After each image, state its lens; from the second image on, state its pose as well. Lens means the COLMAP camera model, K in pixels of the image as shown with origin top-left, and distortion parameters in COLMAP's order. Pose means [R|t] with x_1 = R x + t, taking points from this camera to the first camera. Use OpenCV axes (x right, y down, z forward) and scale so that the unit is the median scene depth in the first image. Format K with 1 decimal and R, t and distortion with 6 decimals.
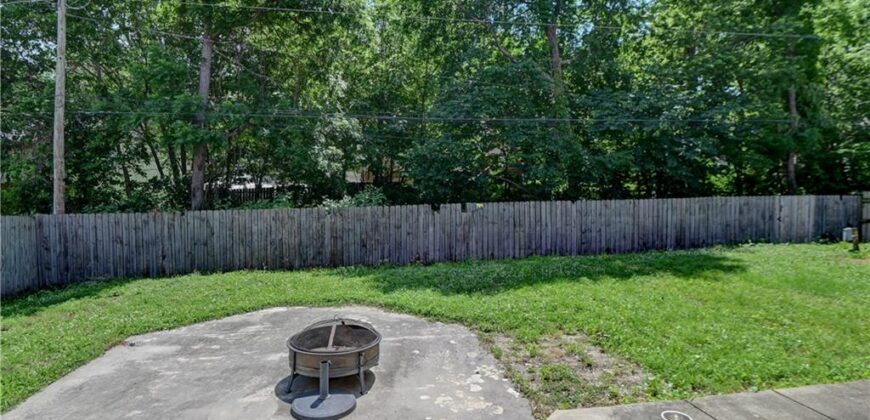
lens RADIAL K [[438.2, 0, 435.0], [0, 438.2, 210.0], [0, 0, 1]] dist [-0.002276, -0.000431]
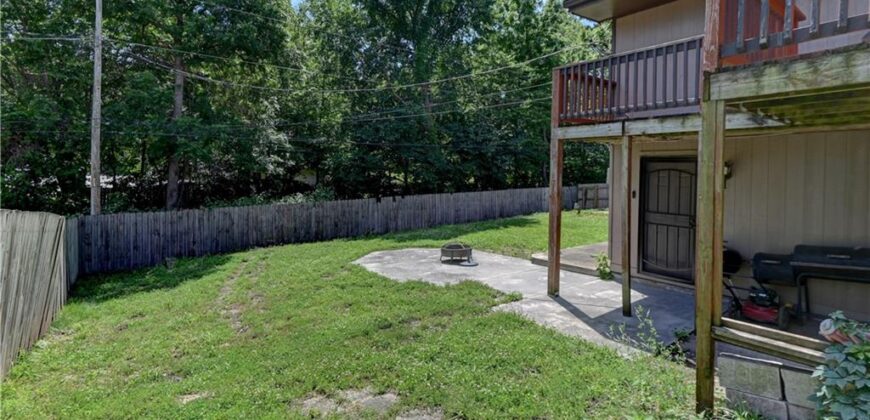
lens RADIAL K [[398.0, 0, 435.0], [0, 398.0, 210.0], [0, 0, 1]] dist [-0.000062, -0.000124]
pose [[0.894221, -0.043166, 0.445539, -0.489622], [0.028656, 0.998818, 0.039255, -0.020137], [-0.446707, -0.022335, 0.894401, -0.414064]]
